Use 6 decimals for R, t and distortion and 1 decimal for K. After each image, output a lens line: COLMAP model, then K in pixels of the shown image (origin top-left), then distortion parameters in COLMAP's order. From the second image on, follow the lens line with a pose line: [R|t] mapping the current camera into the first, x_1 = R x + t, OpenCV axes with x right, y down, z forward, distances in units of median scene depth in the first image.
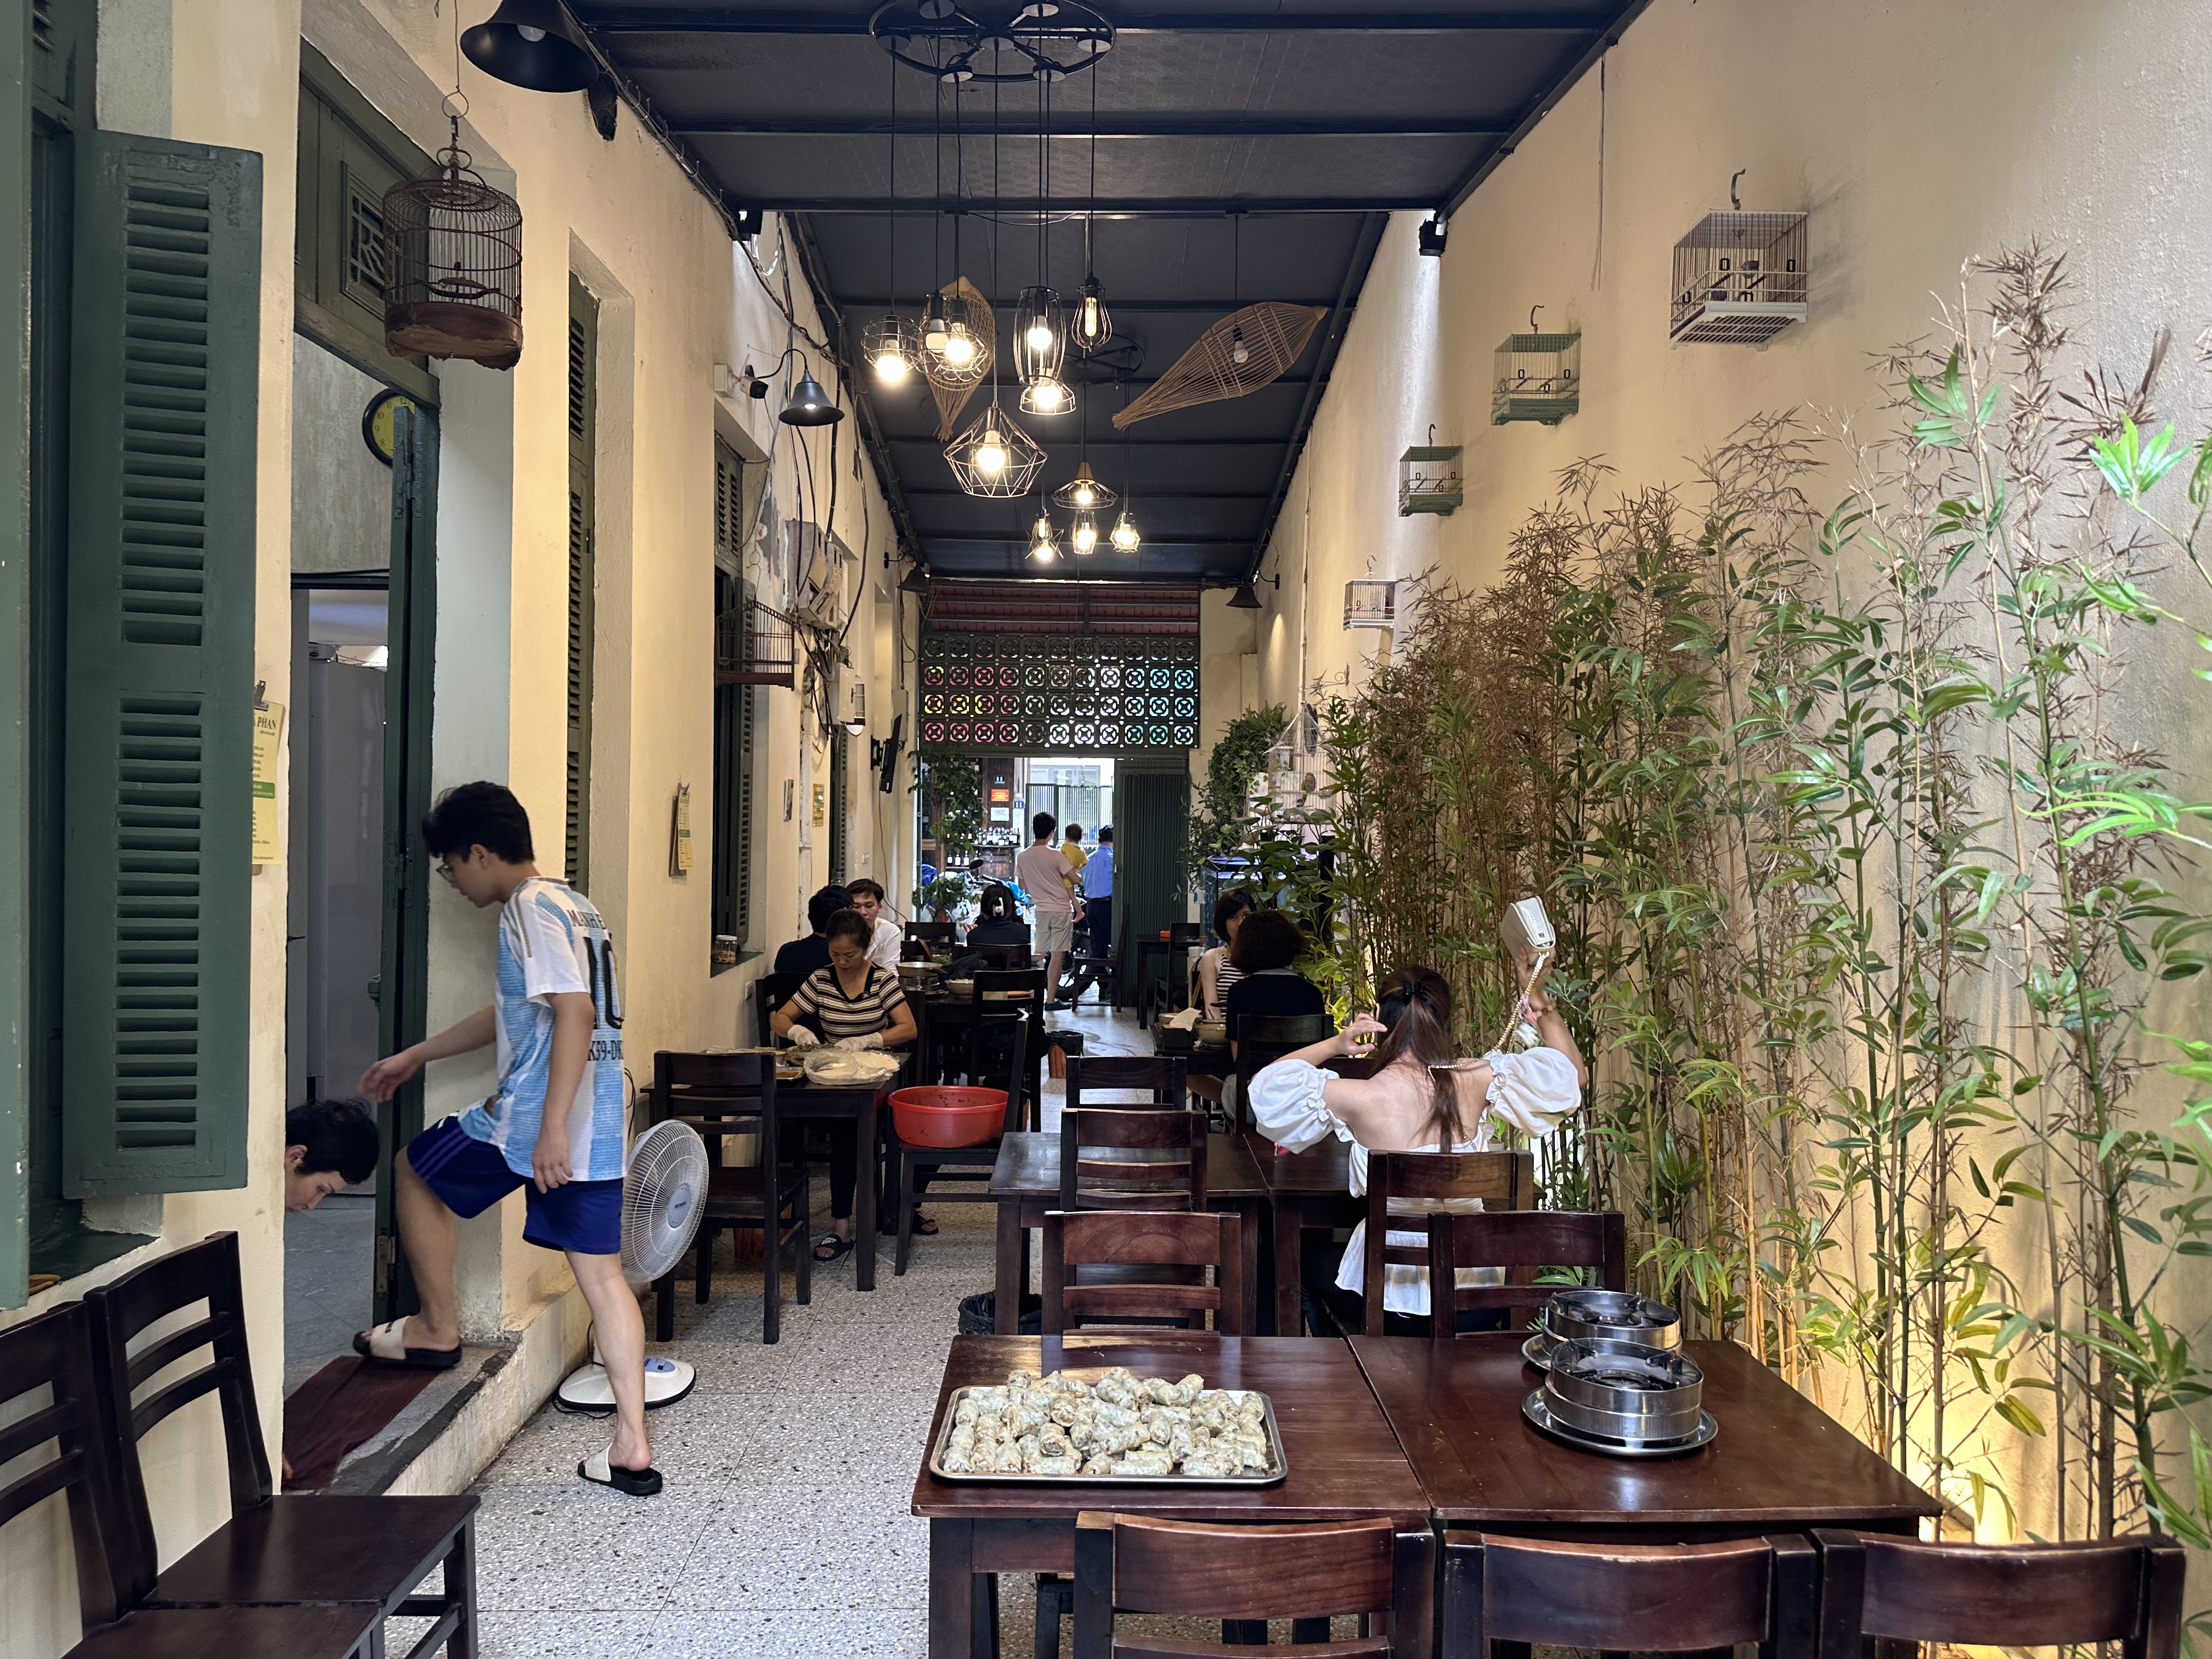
lens RADIAL K [[1548.5, 0, 1106.0], [0, 1548.5, 829.5], [0, 0, 1]] dist [0.231129, -0.427349]
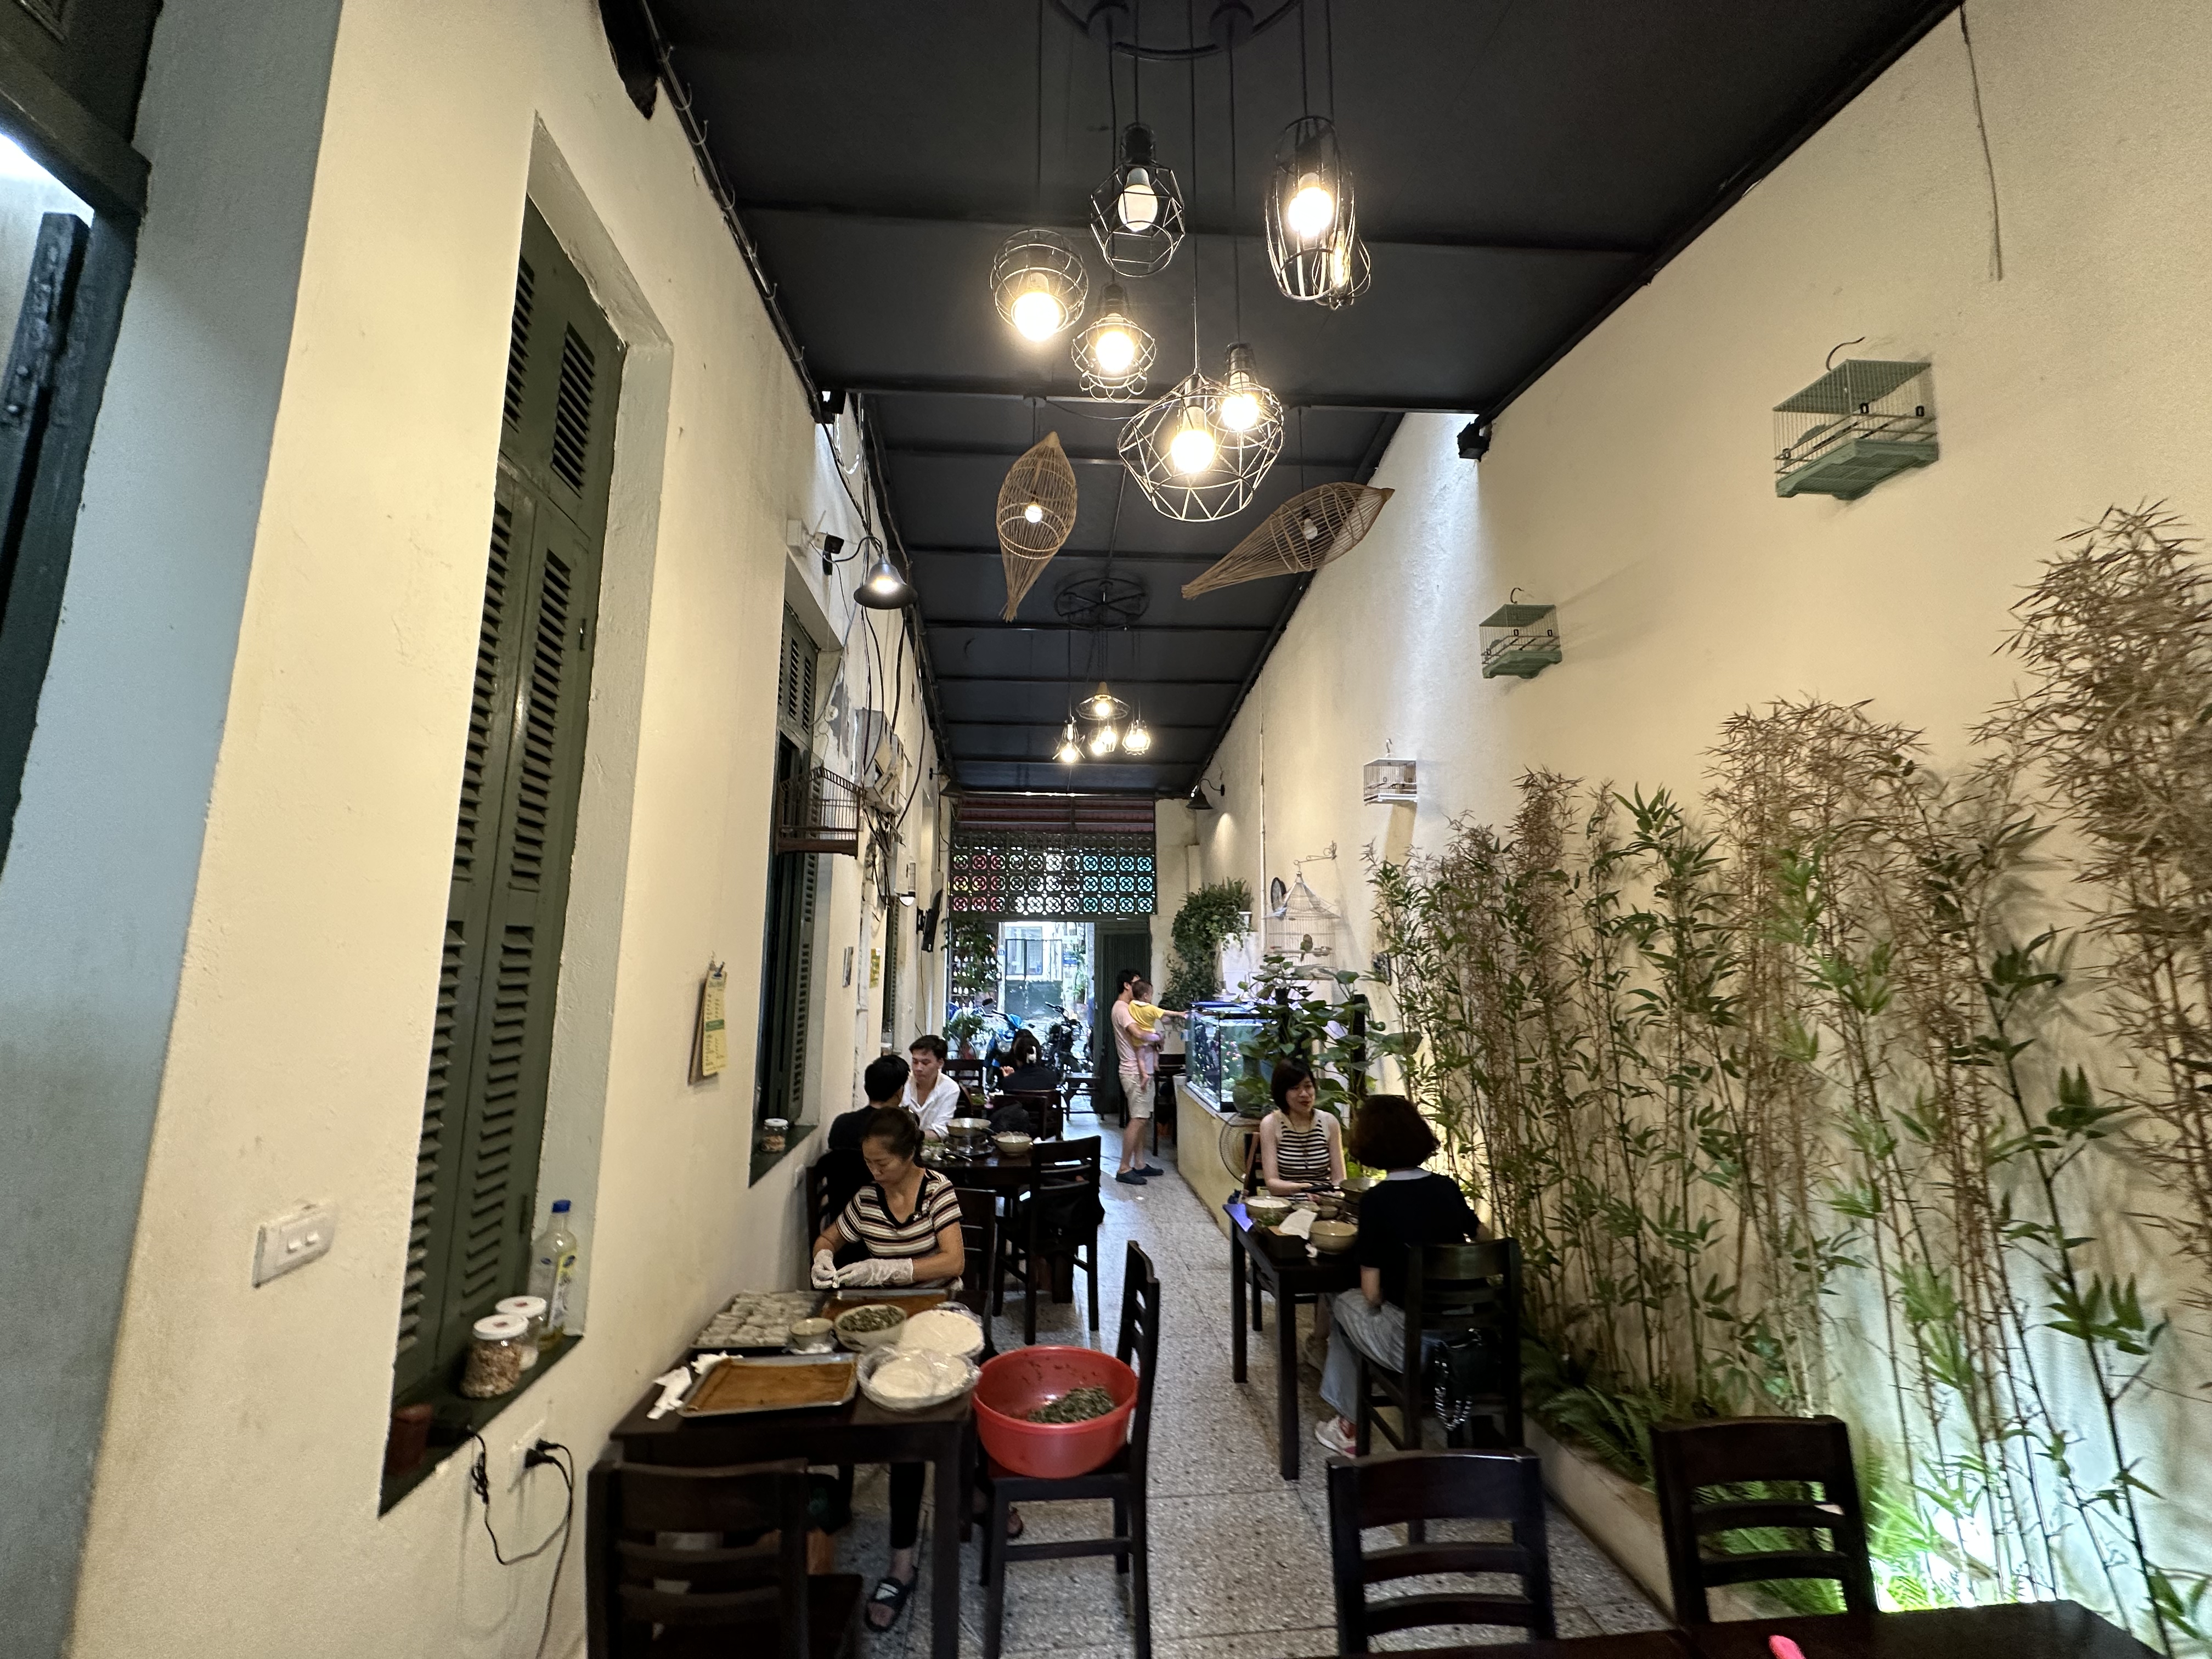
lens RADIAL K [[883.7, 0, 1098.4], [0, 883.7, 821.7], [0, 0, 1]] dist [0.010988, 0.000068]
pose [[0.997448, -0.000550, 0.071393, -0.074402], [0.011799, 0.987490, -0.157237, -0.018707], [-0.070414, 0.157678, 0.984977, 0.370235]]
